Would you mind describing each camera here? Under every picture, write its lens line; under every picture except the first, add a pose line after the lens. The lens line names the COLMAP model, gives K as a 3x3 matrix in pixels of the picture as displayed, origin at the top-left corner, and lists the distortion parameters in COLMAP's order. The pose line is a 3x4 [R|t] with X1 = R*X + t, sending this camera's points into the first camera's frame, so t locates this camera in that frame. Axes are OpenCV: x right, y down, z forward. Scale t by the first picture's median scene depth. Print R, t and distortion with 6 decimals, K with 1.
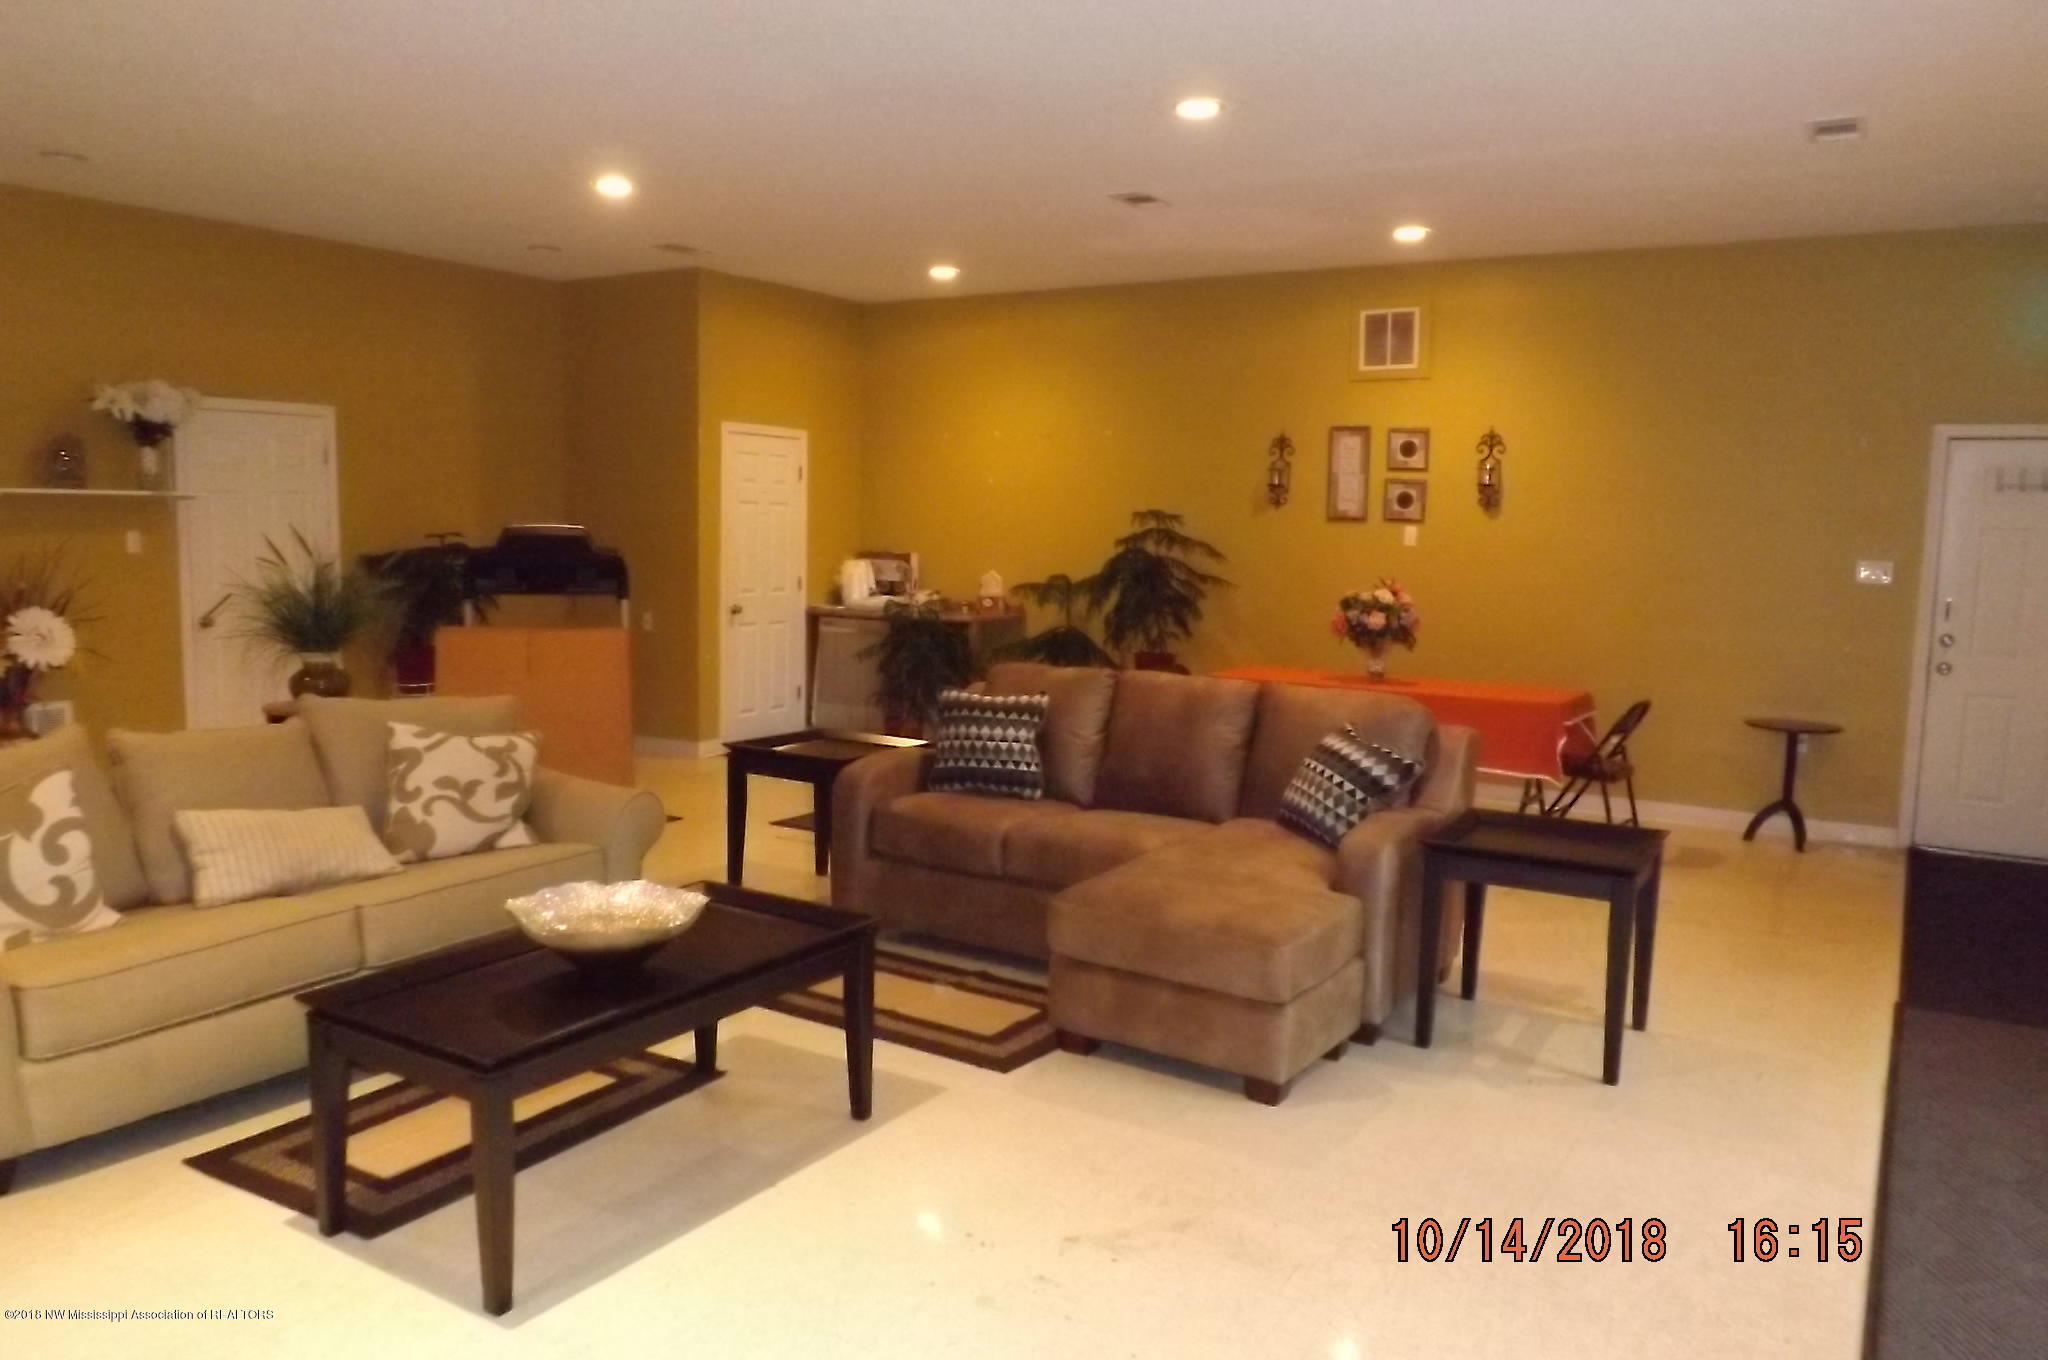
lens RADIAL K [[1481.2, 0, 1020.2], [0, 1481.2, 699.5], [0, 0, 1]] dist [-0.032821, -0.010821]
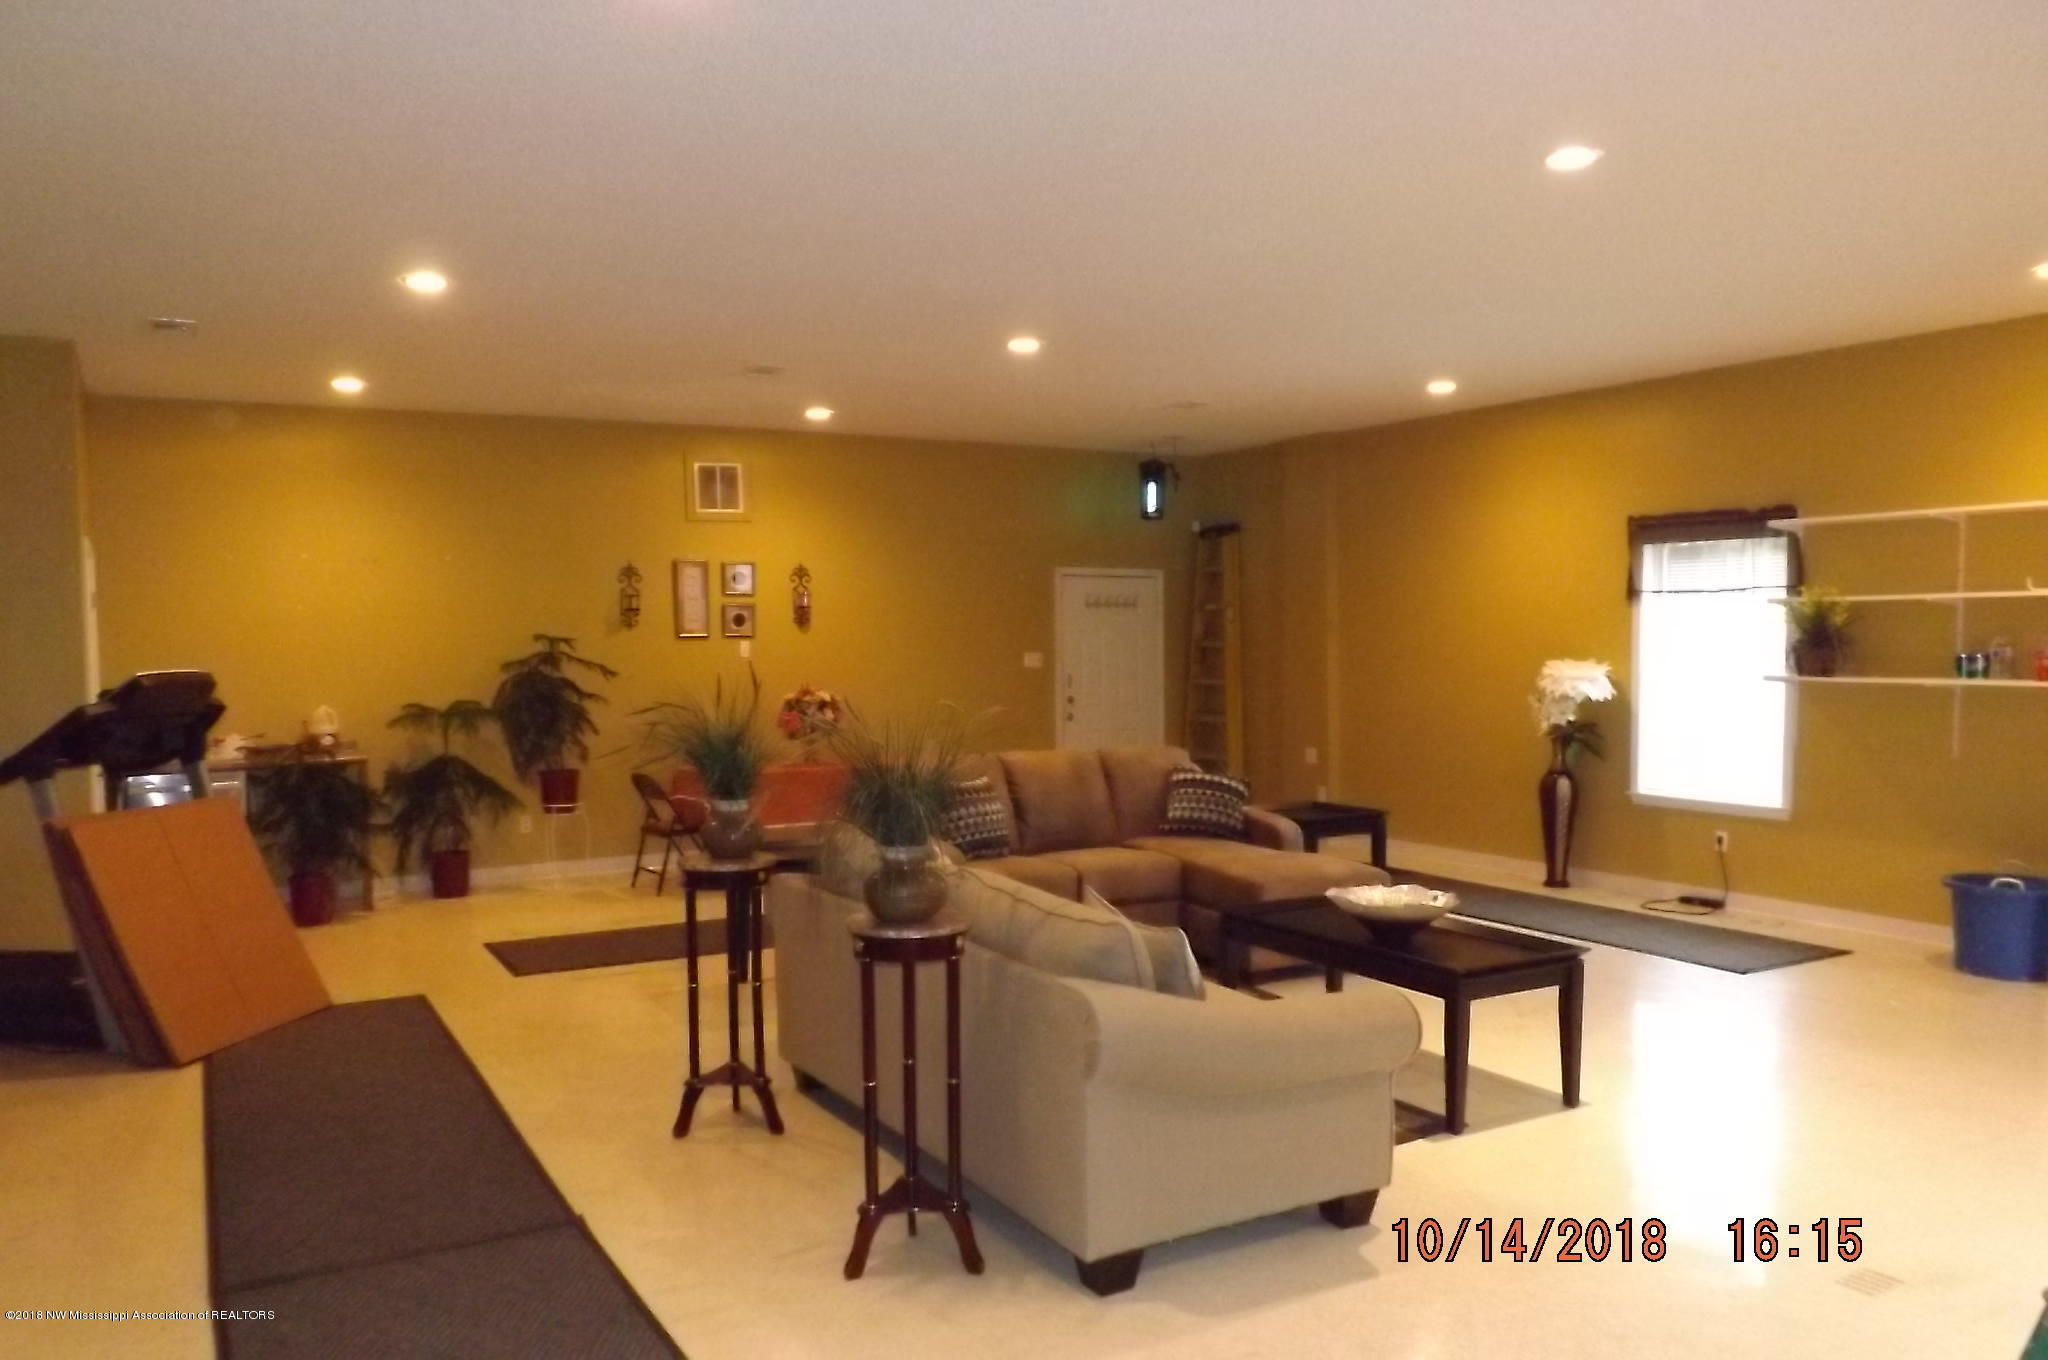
lens RADIAL K [[1481.2, 0, 1019.8], [0, 1481.2, 690.2], [0, 0, 1]] dist [-0.032821, -0.010821]
pose [[0.480061, -0.055651, 0.875468, -0.716792], [0.126253, 0.991979, -0.006174, -0.042938], [-0.868102, 0.113494, 0.483237, 0.228134]]
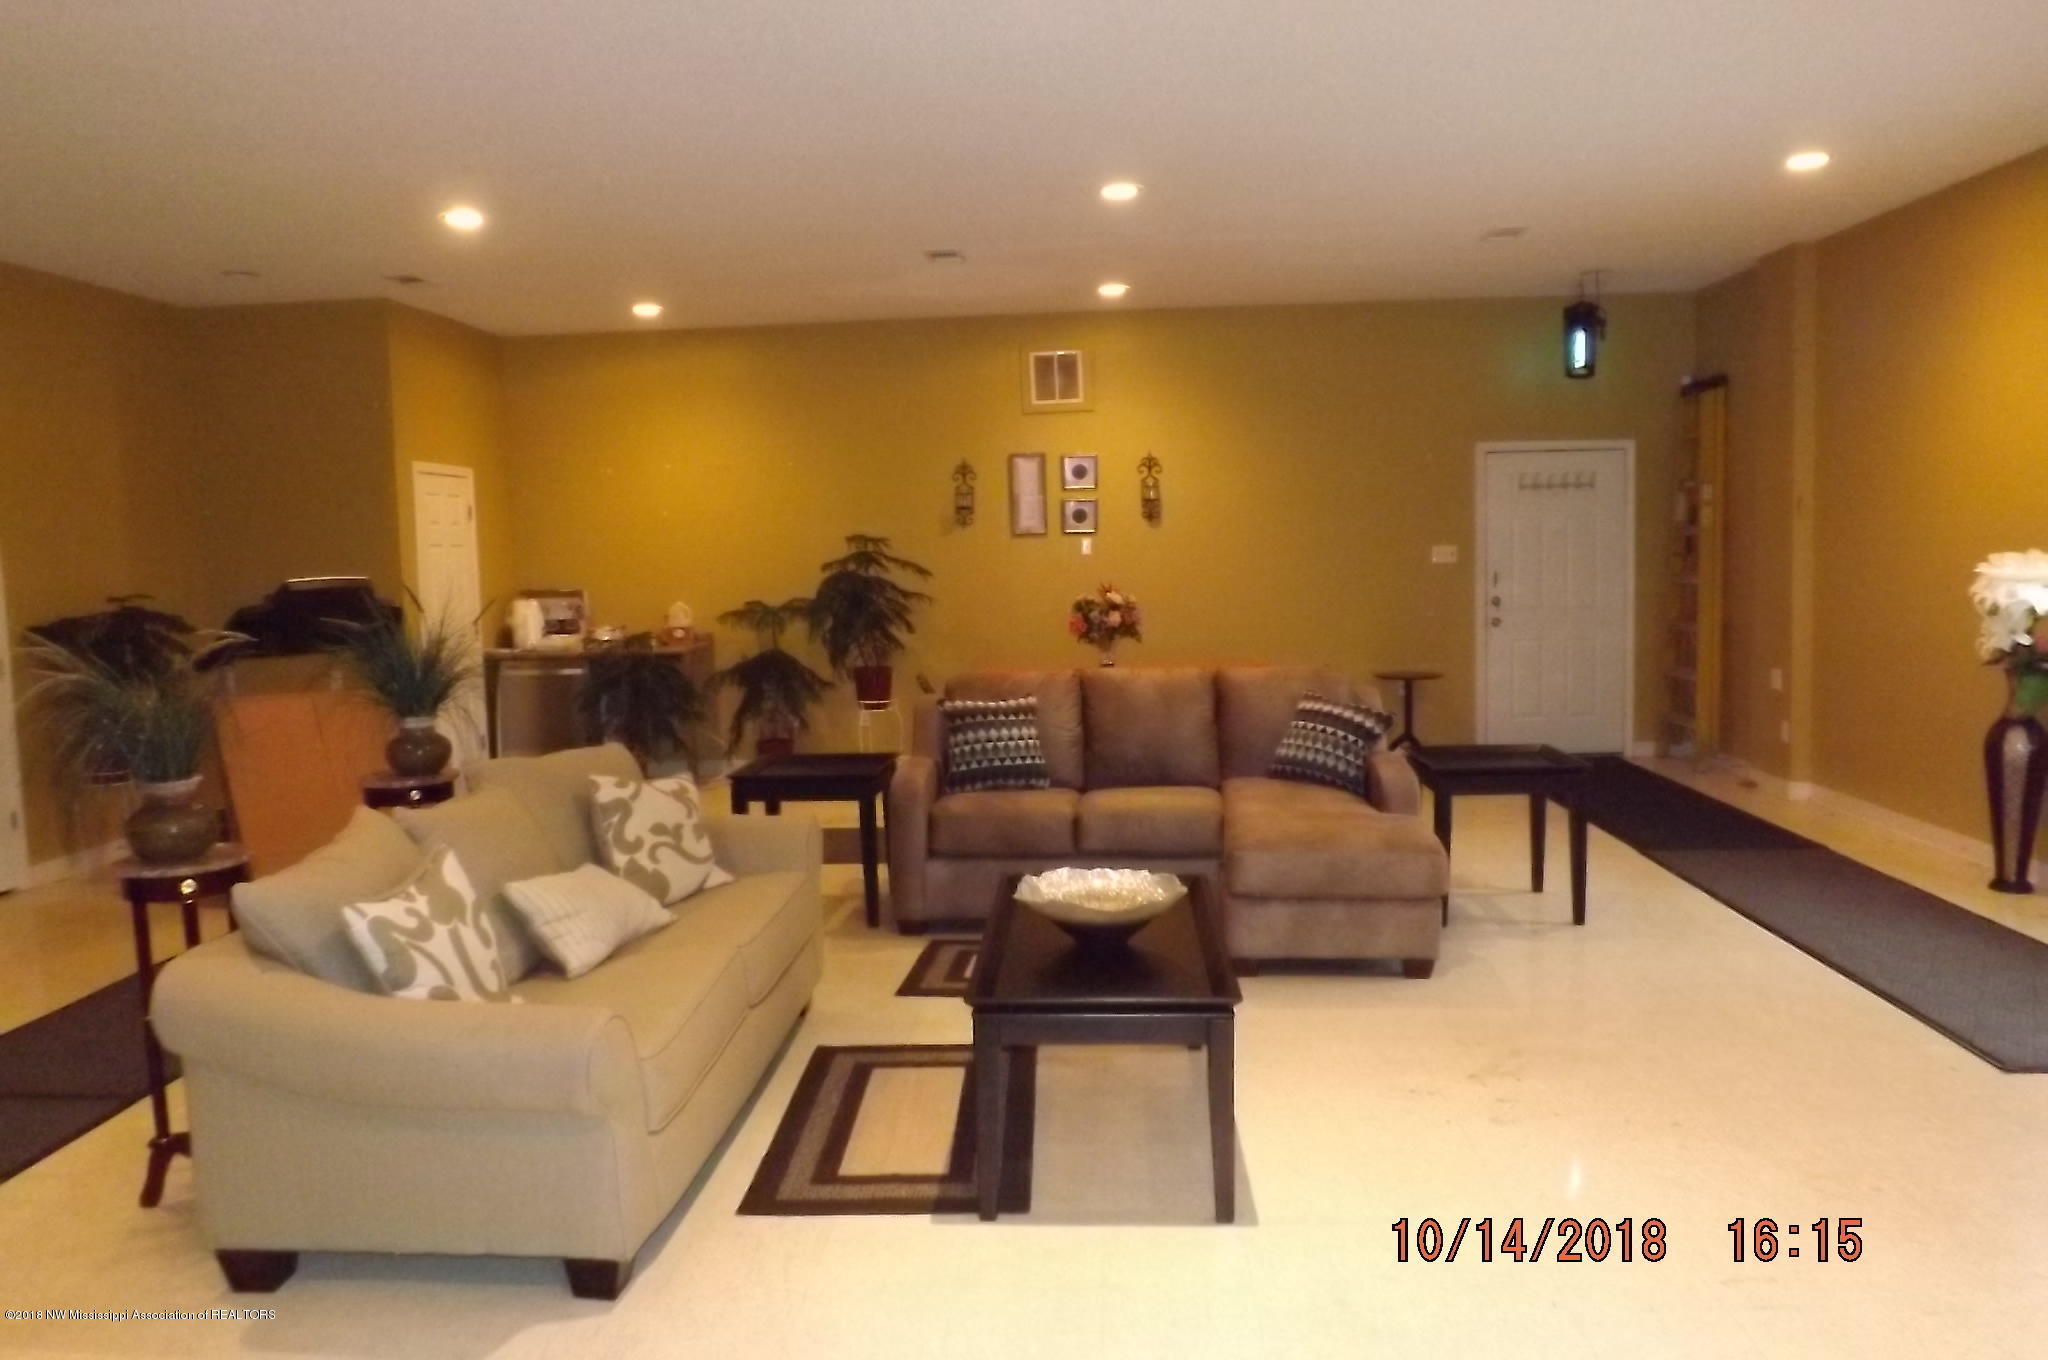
lens RADIAL K [[1481.2, 0, 1016.0], [0, 1481.2, 676.4], [0, 0, 1]] dist [-0.032821, -0.010821]
pose [[0.880911, -0.087288, 0.465164, -0.345069], [0.101607, 0.994808, -0.005742, -0.008506], [-0.462247, 0.052322, 0.885206, 0.003531]]
